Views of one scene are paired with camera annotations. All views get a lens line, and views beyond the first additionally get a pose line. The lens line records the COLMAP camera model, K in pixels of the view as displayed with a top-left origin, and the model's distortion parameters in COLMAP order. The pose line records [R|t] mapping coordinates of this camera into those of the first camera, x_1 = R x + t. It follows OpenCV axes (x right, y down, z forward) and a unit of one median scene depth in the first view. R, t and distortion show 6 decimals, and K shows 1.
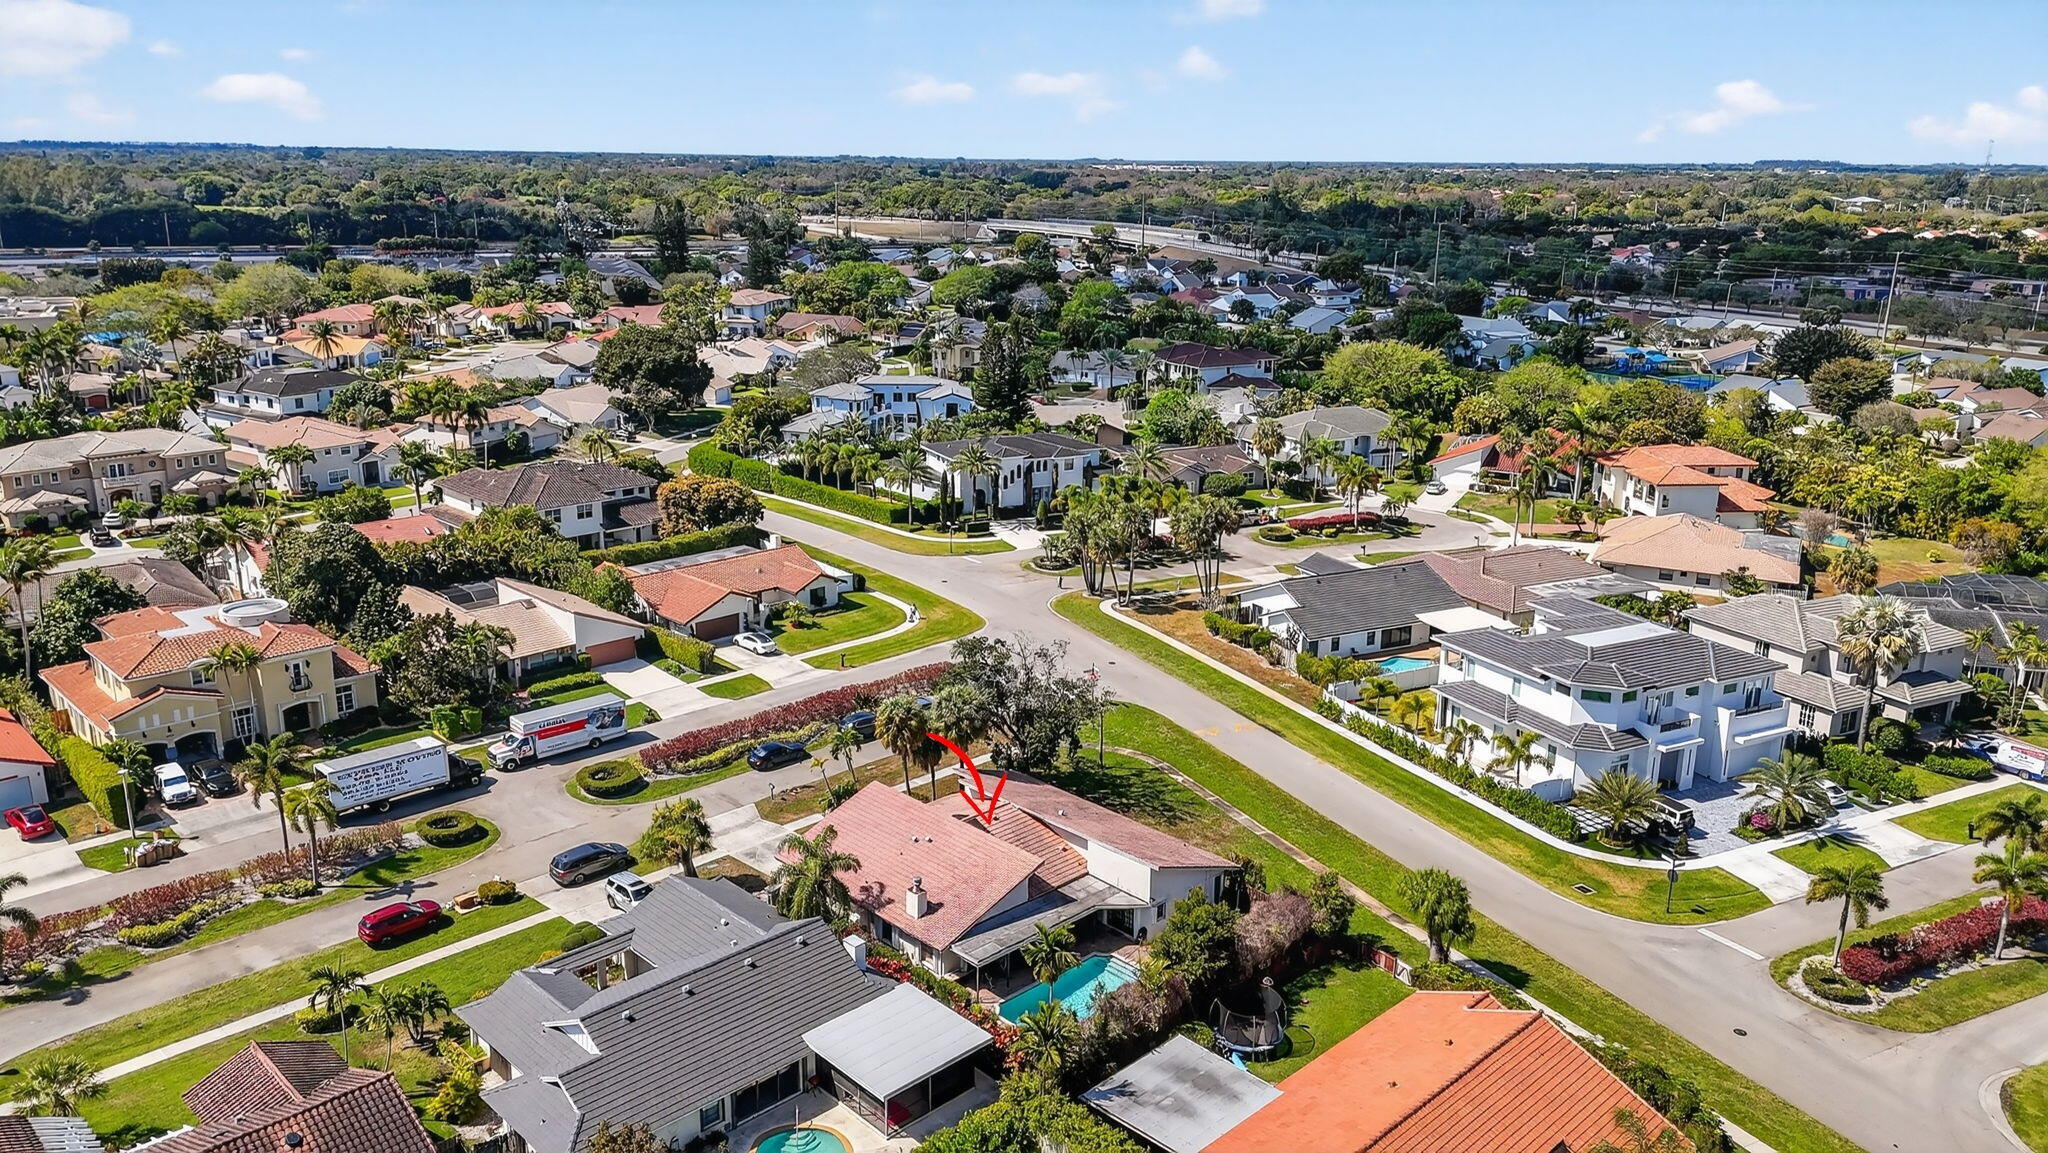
lens RADIAL K [[1505.5, 0, 1028.8], [0, 1505.5, 577.8], [0, 0, 1]] dist [0.077749, -0.055030]
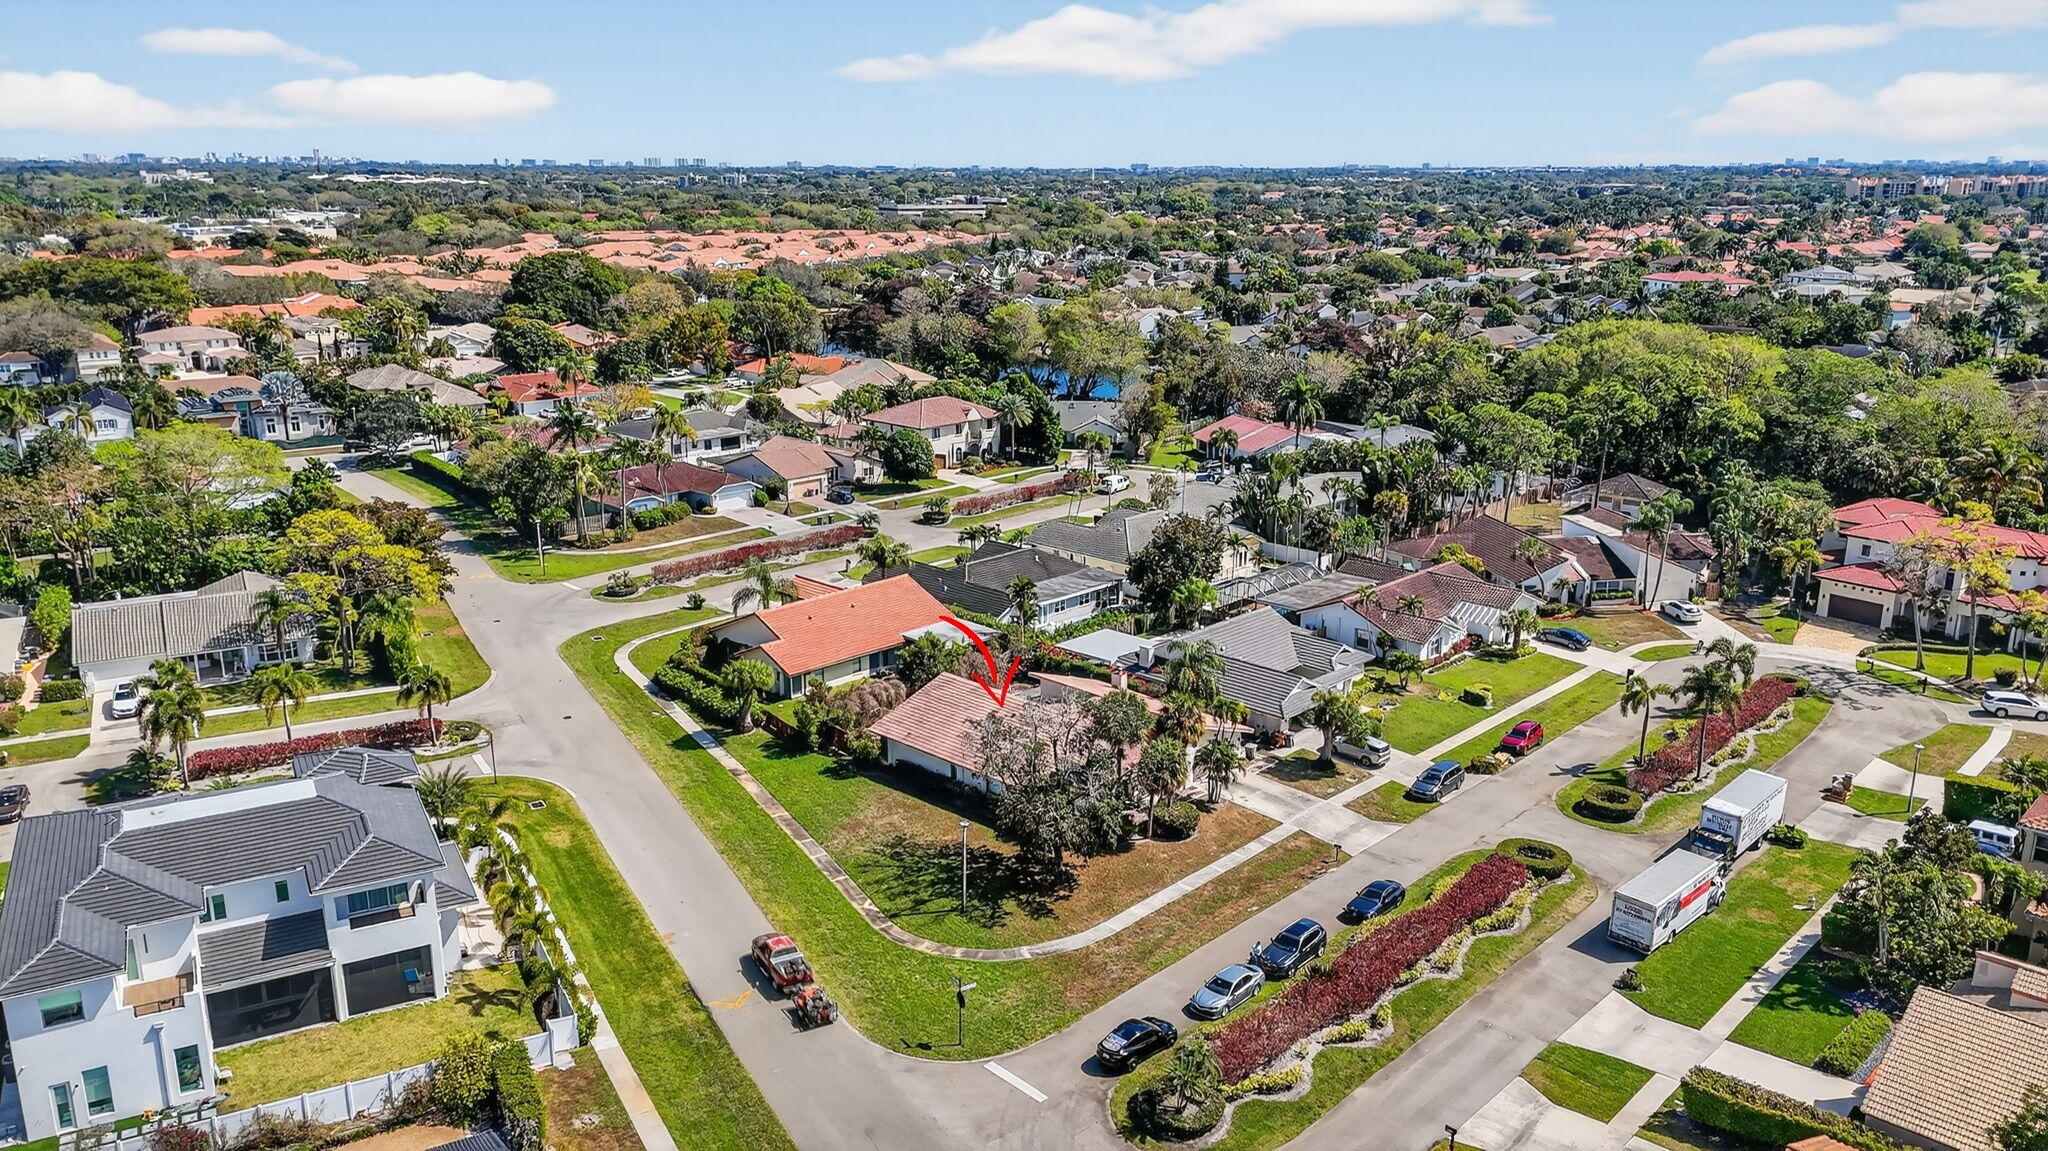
lens RADIAL K [[1505.5, 0, 1027.6], [0, 1505.5, 585.2], [0, 0, 1]] dist [0.077749, -0.055030]
pose [[-0.999557, -0.011498, -0.027443, 0.033000], [-0.024090, 0.854068, 0.519604, -0.375132], [0.017463, 0.520035, -0.853966, 1.379238]]
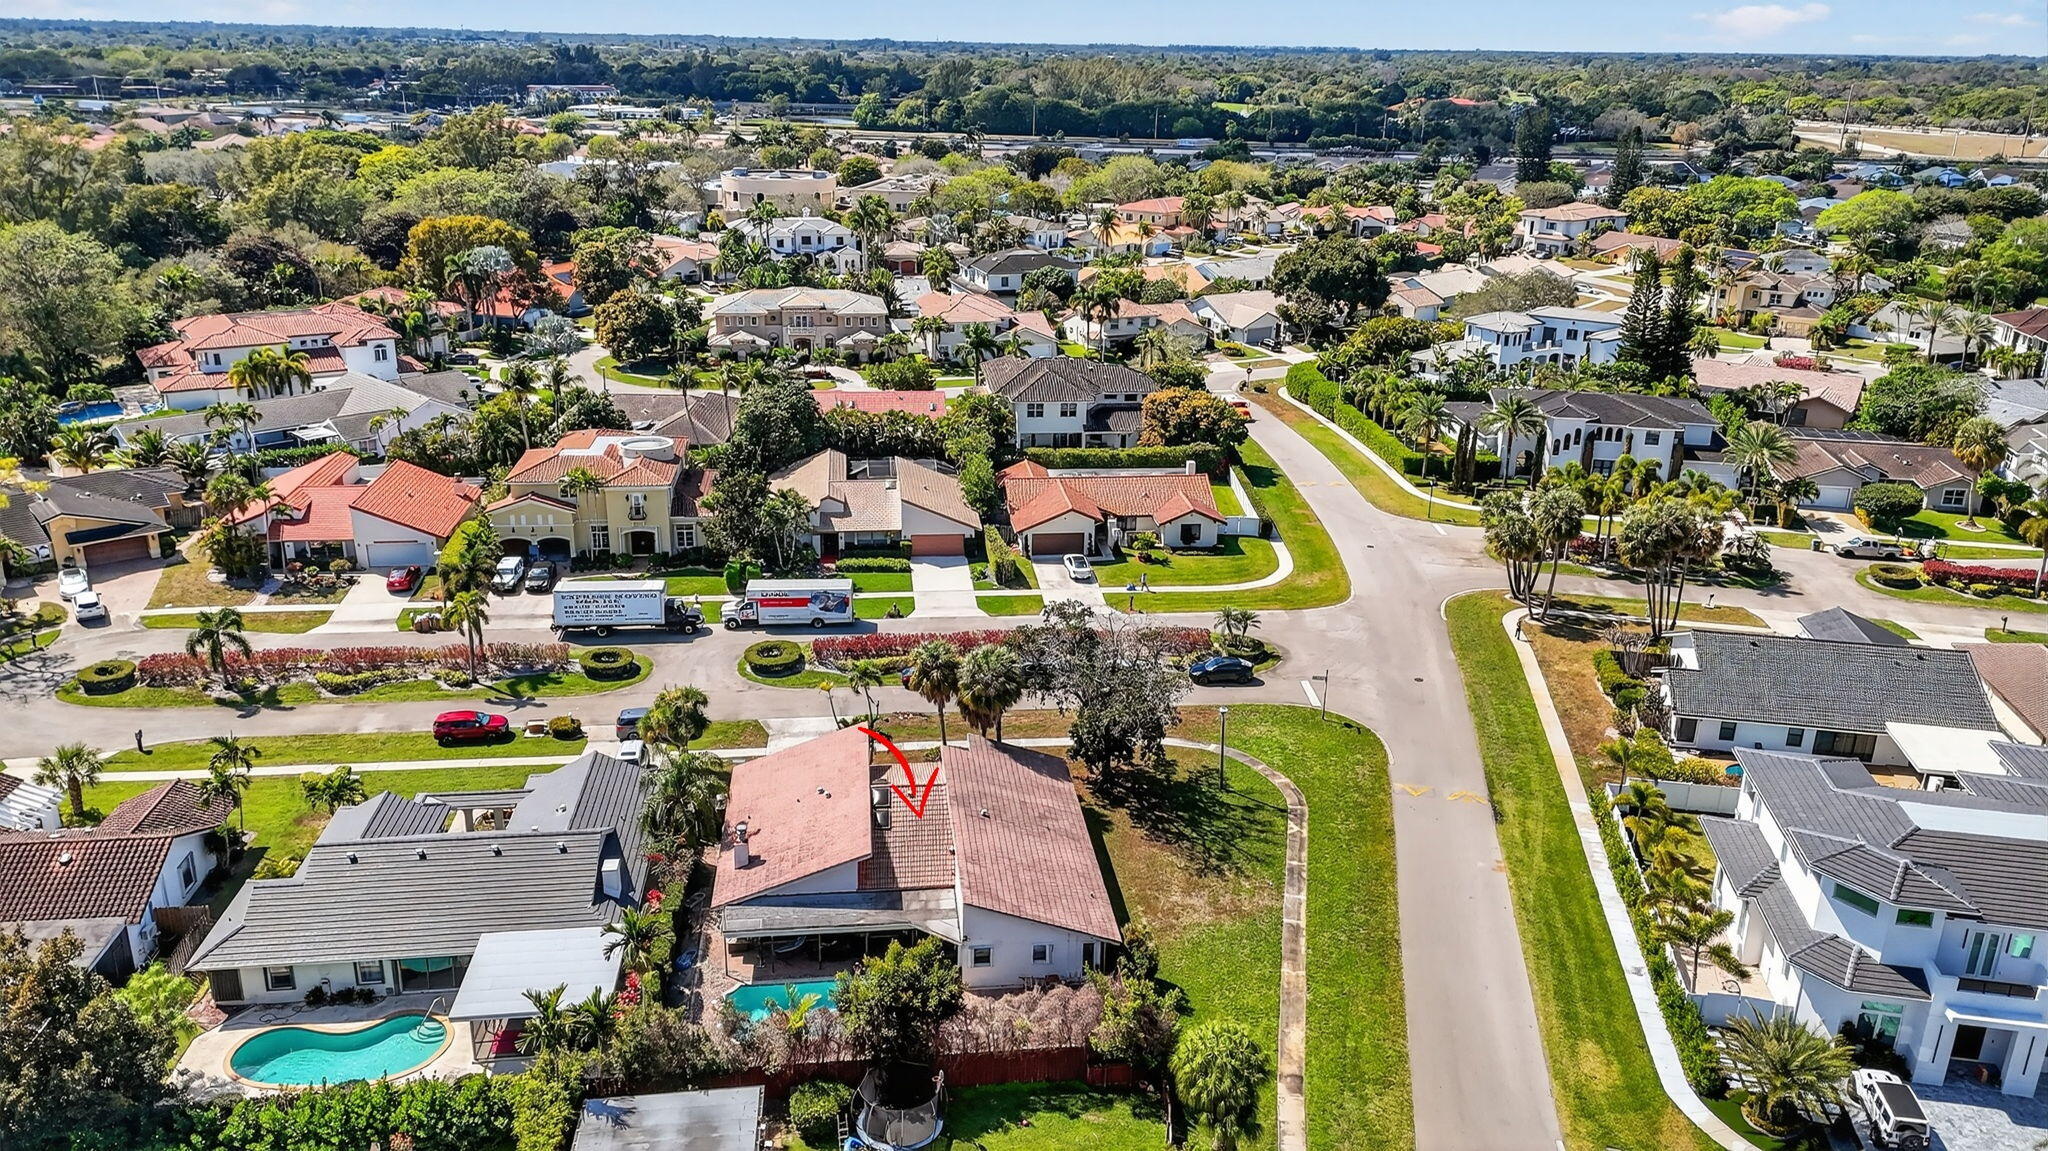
lens RADIAL K [[1505.5, 0, 1029.8], [0, 1505.5, 582.0], [0, 0, 1]] dist [0.077749, -0.055030]
pose [[0.789470, 0.208876, -0.577155, 0.367054], [-0.173332, 0.977911, 0.116817, -0.056163], [0.588806, 0.007816, 0.808237, 0.226060]]
